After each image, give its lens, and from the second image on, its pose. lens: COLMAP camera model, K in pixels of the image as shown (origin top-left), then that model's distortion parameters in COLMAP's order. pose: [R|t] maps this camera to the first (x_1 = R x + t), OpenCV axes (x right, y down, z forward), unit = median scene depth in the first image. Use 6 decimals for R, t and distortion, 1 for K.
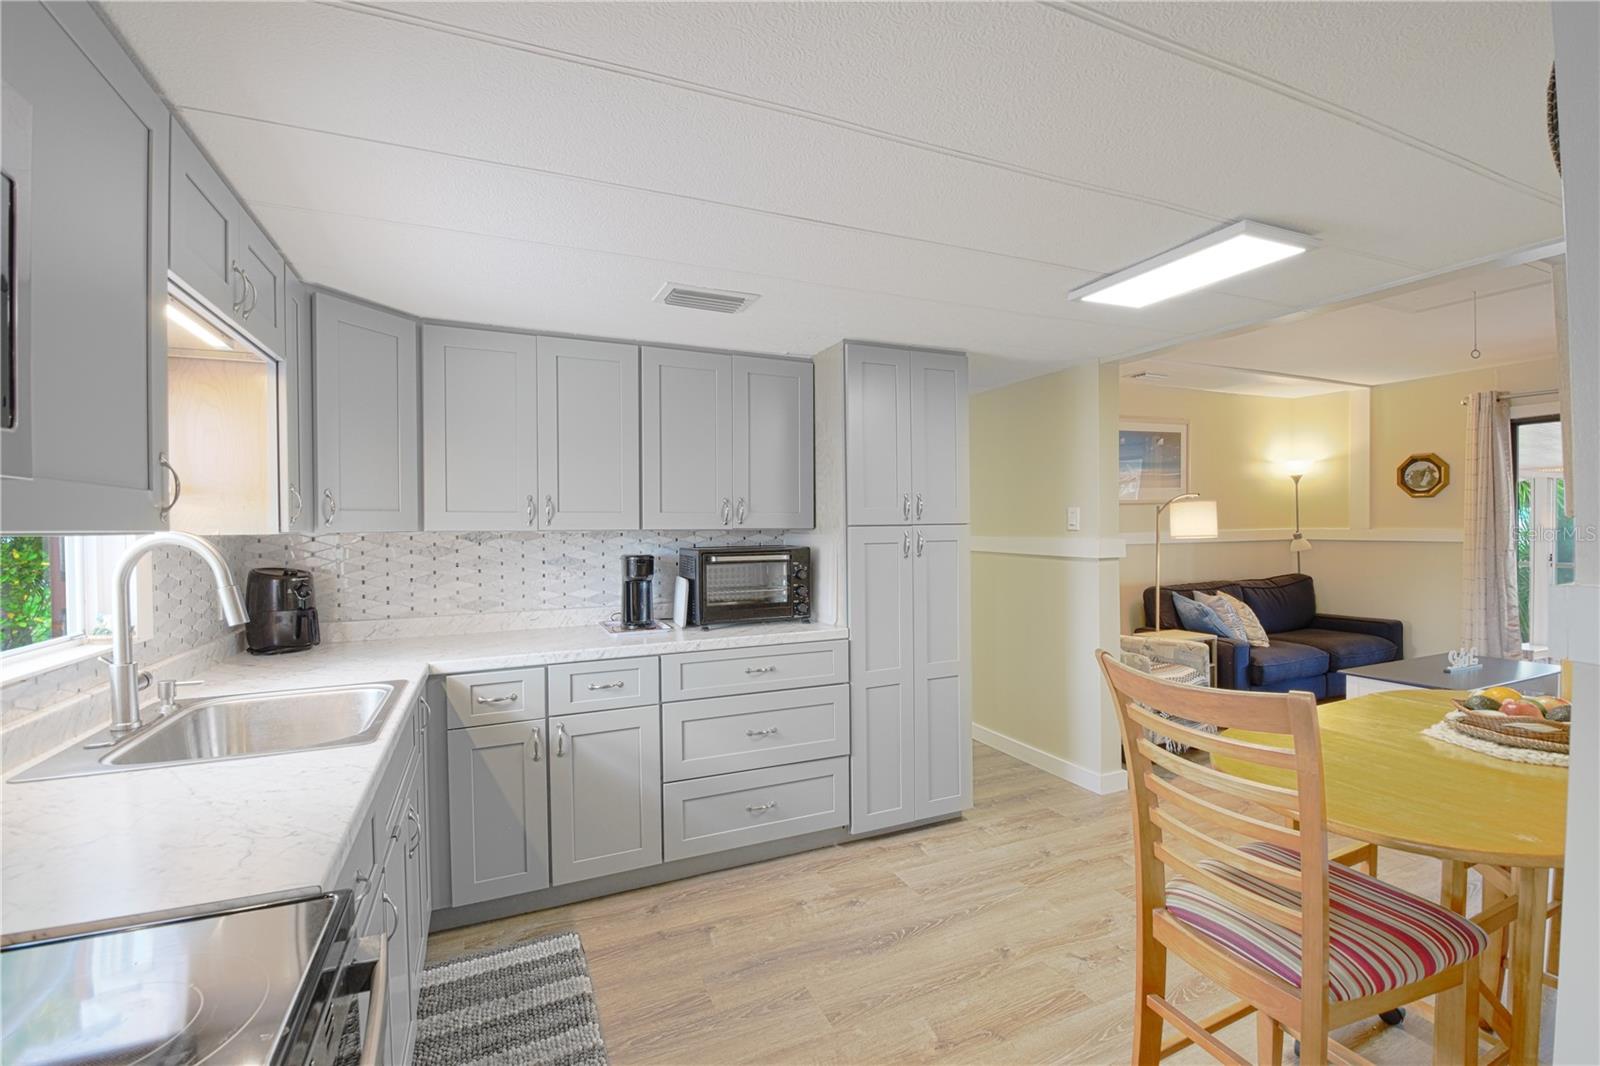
lens RADIAL K [[707.8, 0, 820.1], [0, 707.8, 531.0], [0, 0, 1]] dist [0.006361, -0.015450]
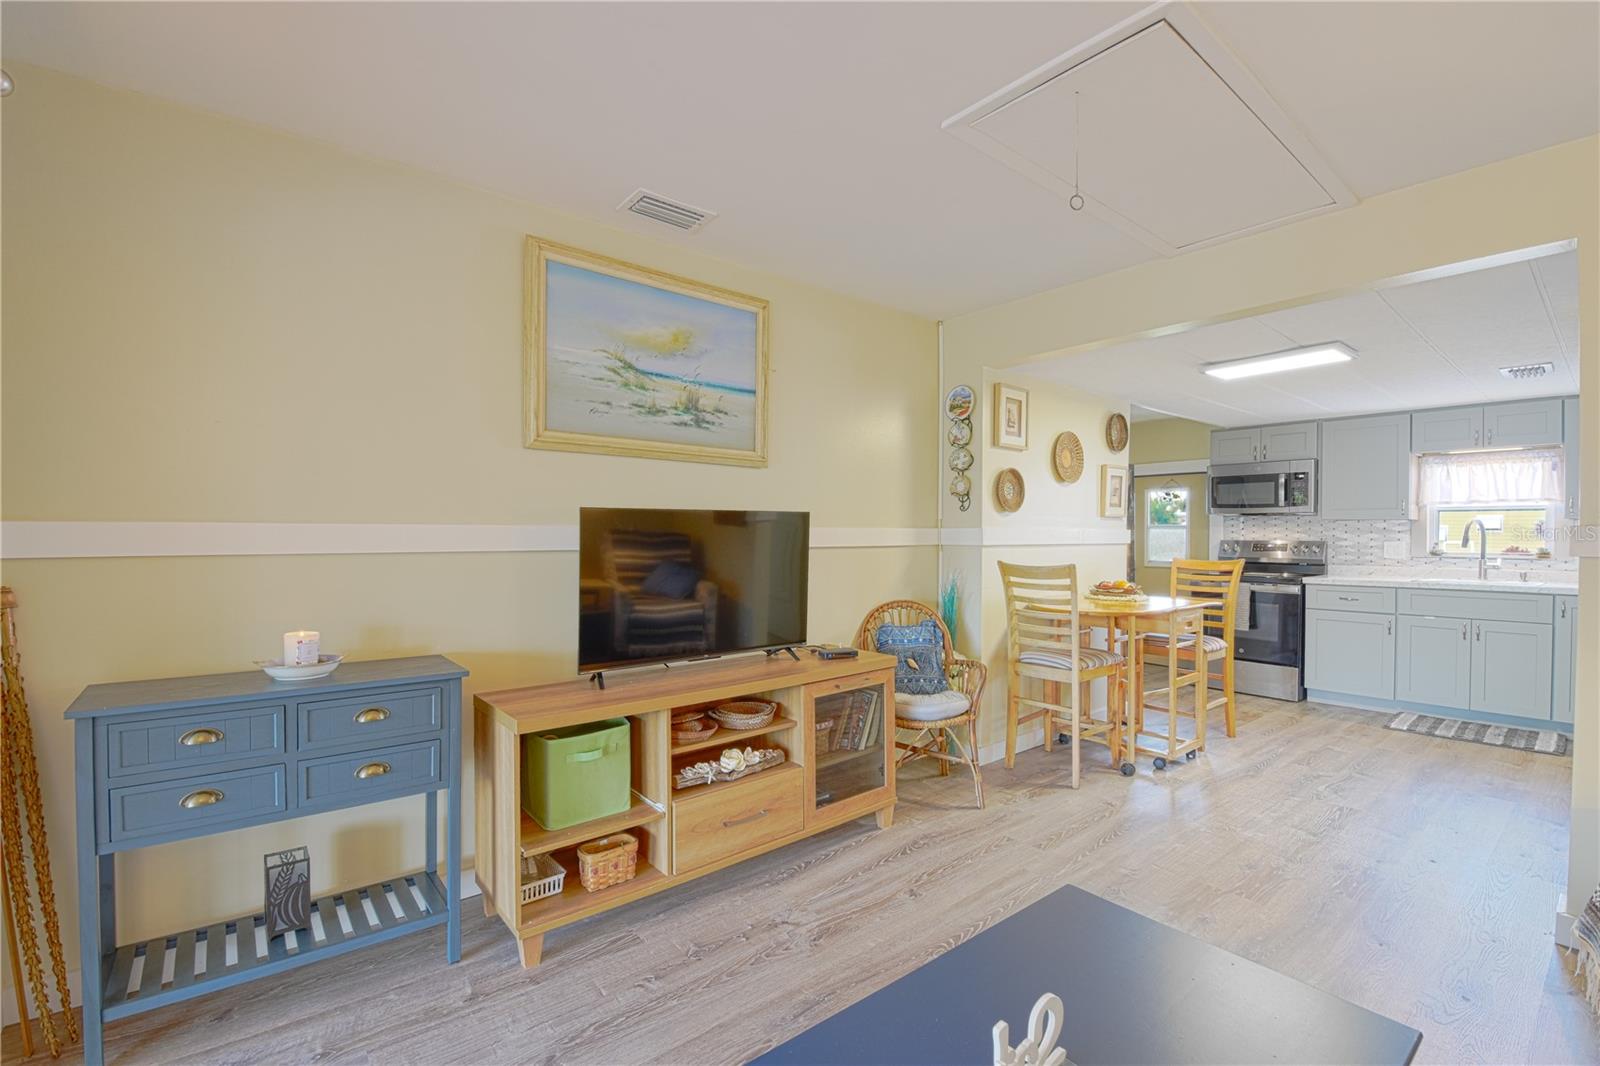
lens RADIAL K [[707.8, 0, 810.6], [0, 707.8, 539.7], [0, 0, 1]] dist [0.006361, -0.015450]
pose [[-0.965558, 0.013833, -0.259822, 1.555499], [0.010054, 0.999824, 0.015867, 0.004841], [0.259995, 0.012709, -0.965526, 1.811601]]
